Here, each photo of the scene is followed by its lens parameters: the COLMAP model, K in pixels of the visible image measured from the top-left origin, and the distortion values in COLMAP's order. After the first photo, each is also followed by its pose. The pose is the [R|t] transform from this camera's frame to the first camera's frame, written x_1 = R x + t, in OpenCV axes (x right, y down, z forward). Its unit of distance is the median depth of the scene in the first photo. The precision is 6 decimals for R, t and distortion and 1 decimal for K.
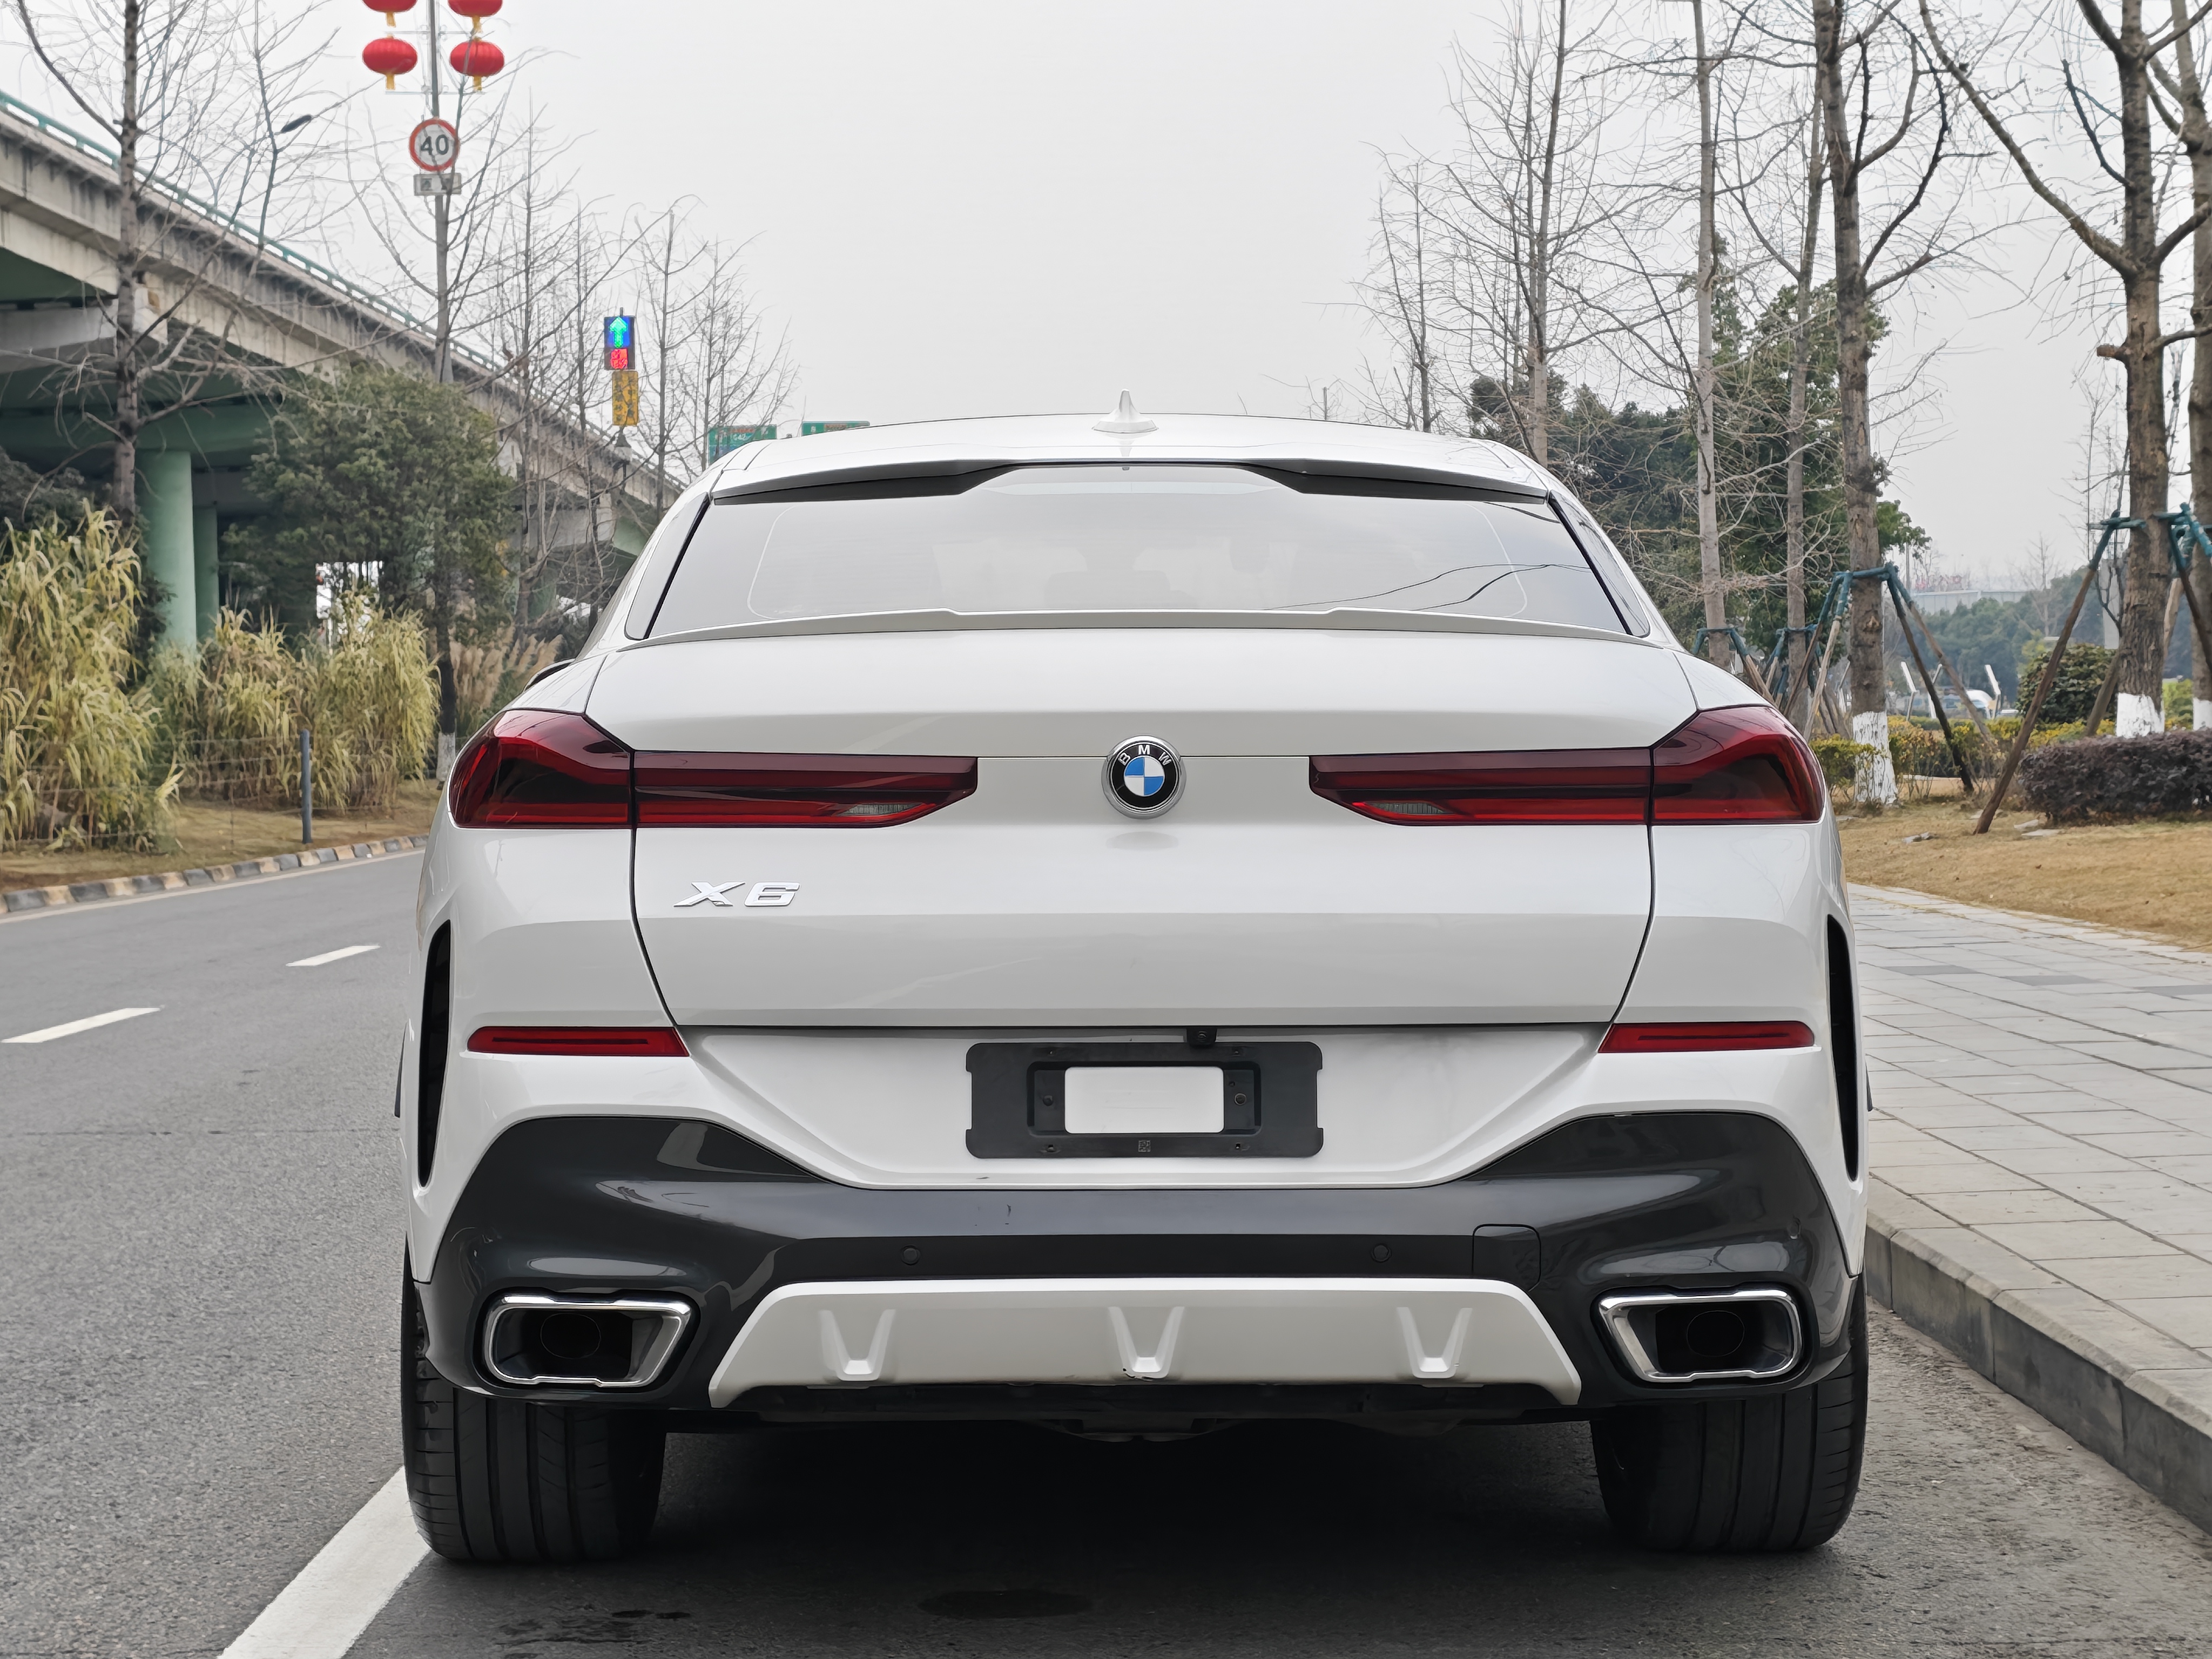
lens RADIAL K [[4217.8, 0, 1106.0], [0, 4217.8, 829.5], [0, 0, 1]] dist [0.369263, -2.011374]
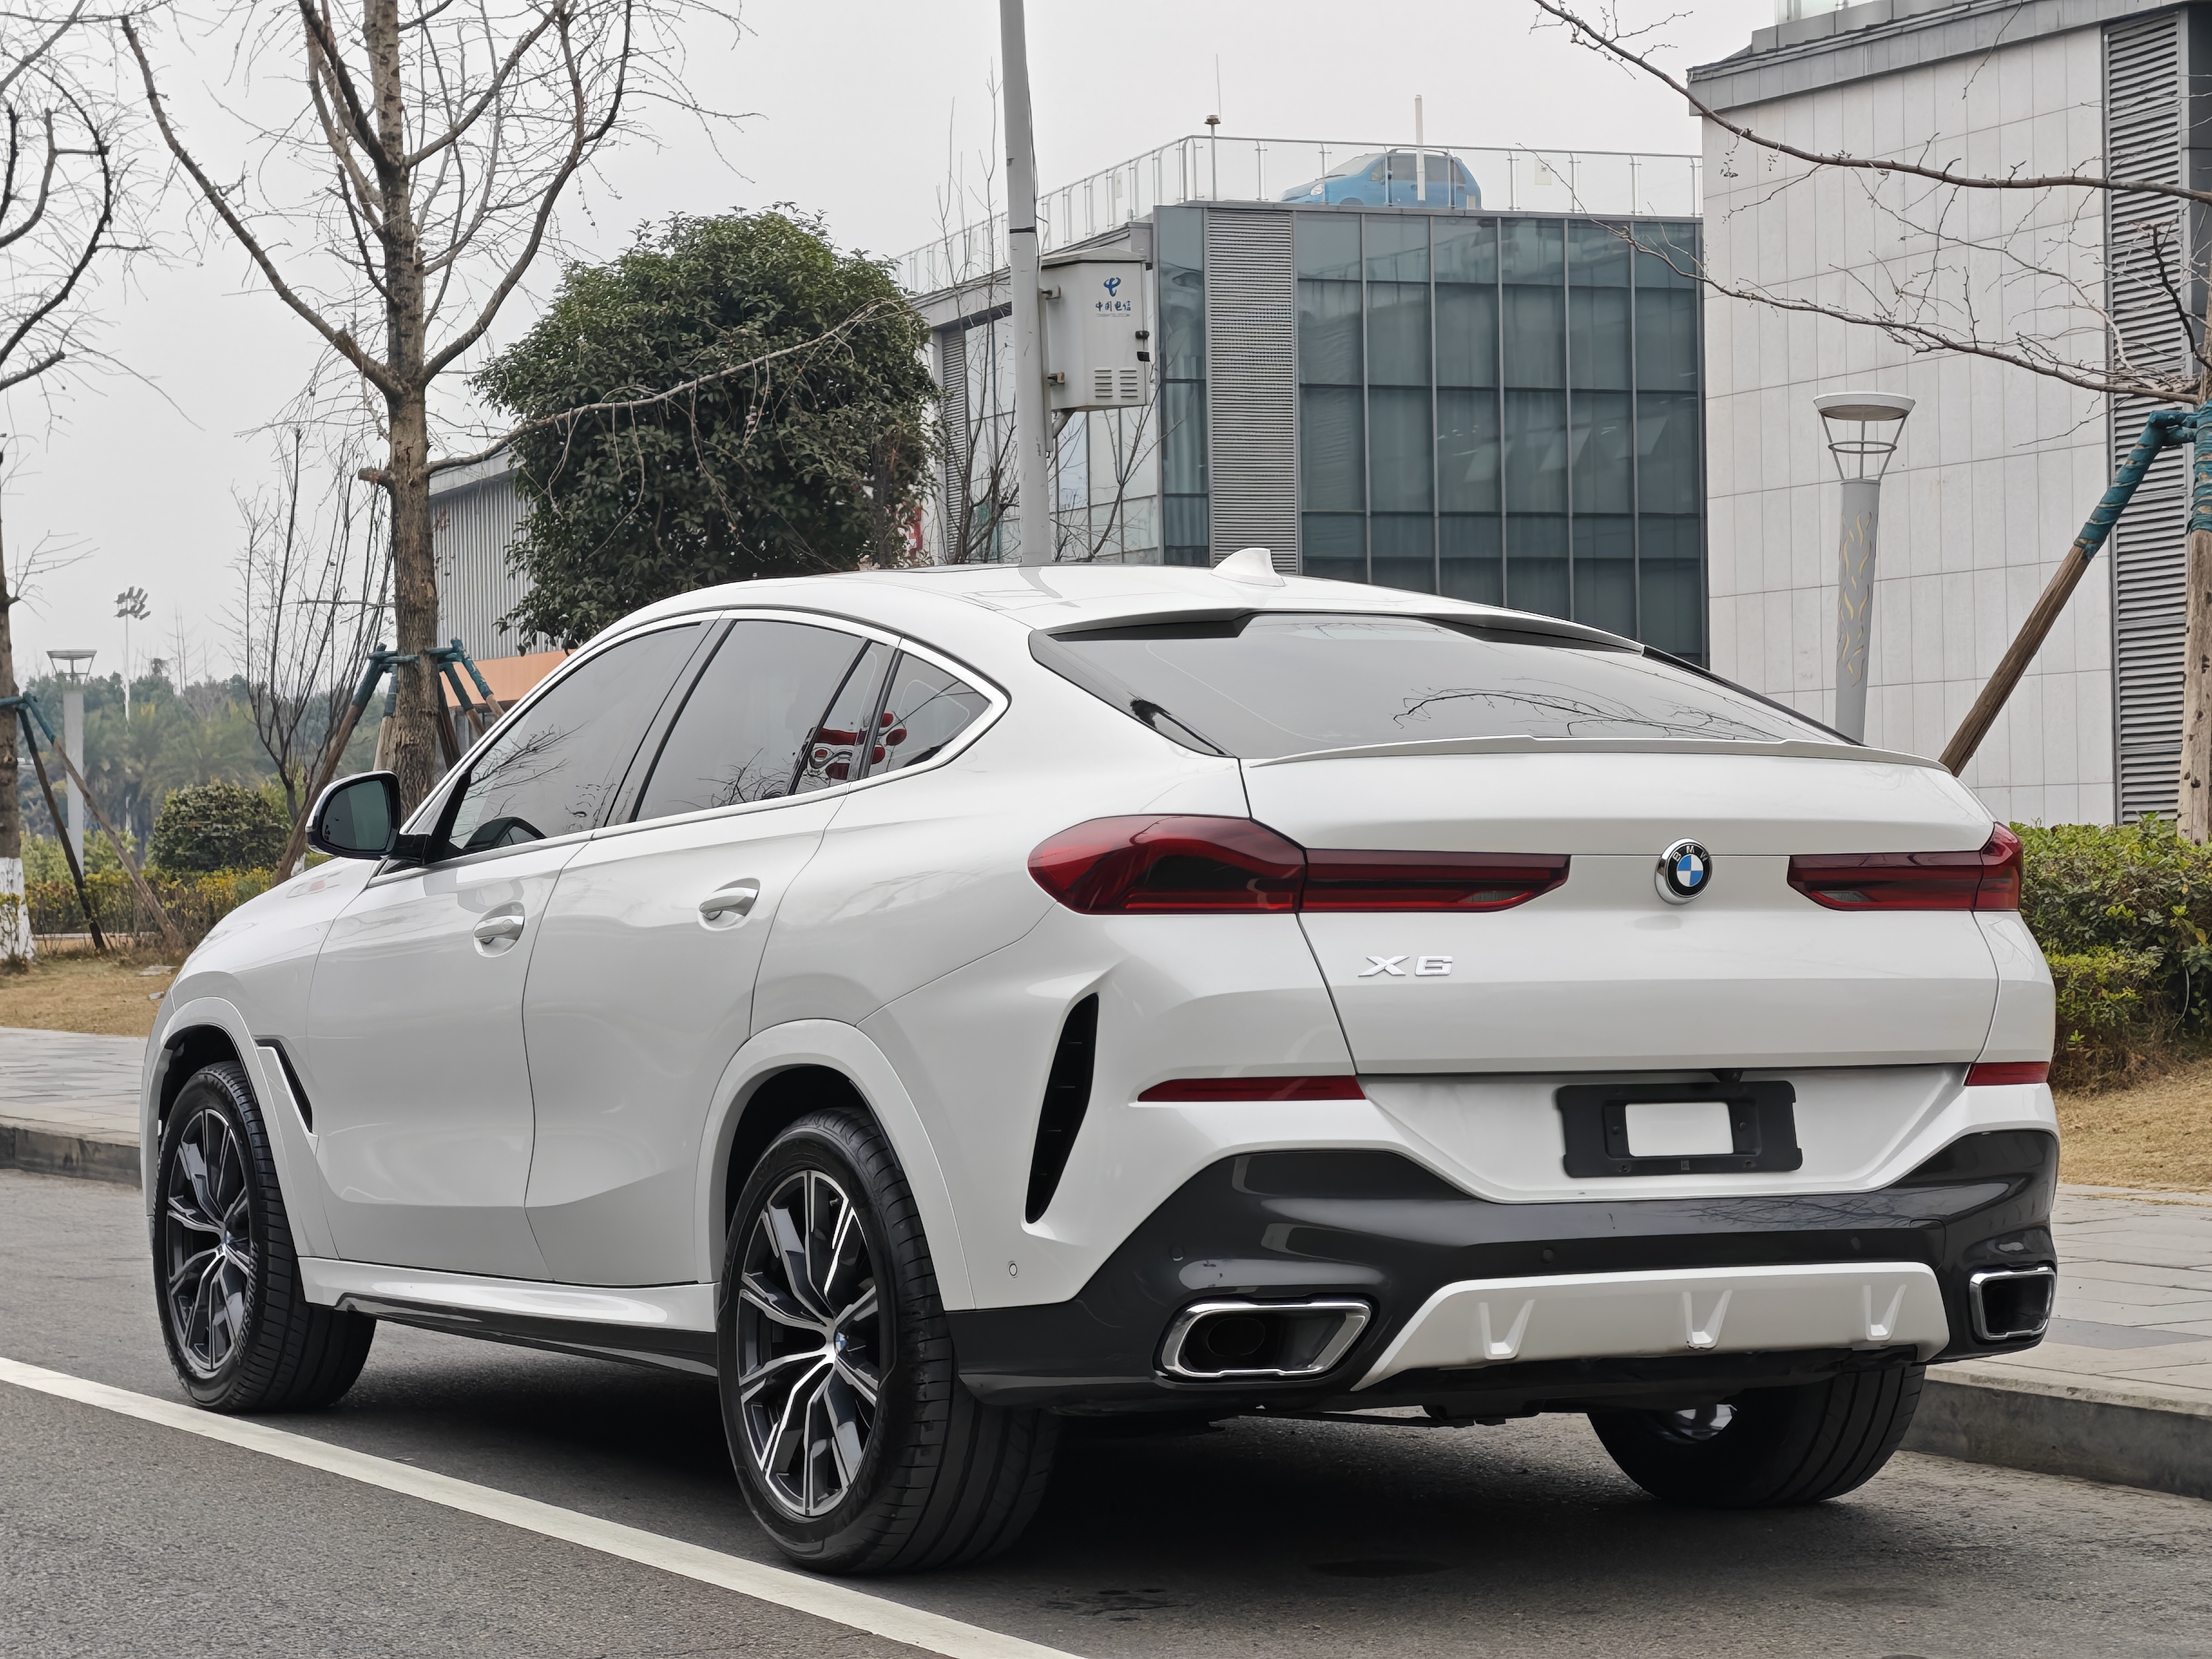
lens RADIAL K [[4922.0, 0, 1106.0], [0, 4922.0, 829.5], [0, 0, 1]] dist [0.139211, 0.081439]
pose [[0.885874, 0.009264, 0.463834, -0.816081], [0.006939, 0.999424, -0.033213, 0.022428], [-0.463874, 0.032641, 0.885300, -0.219244]]
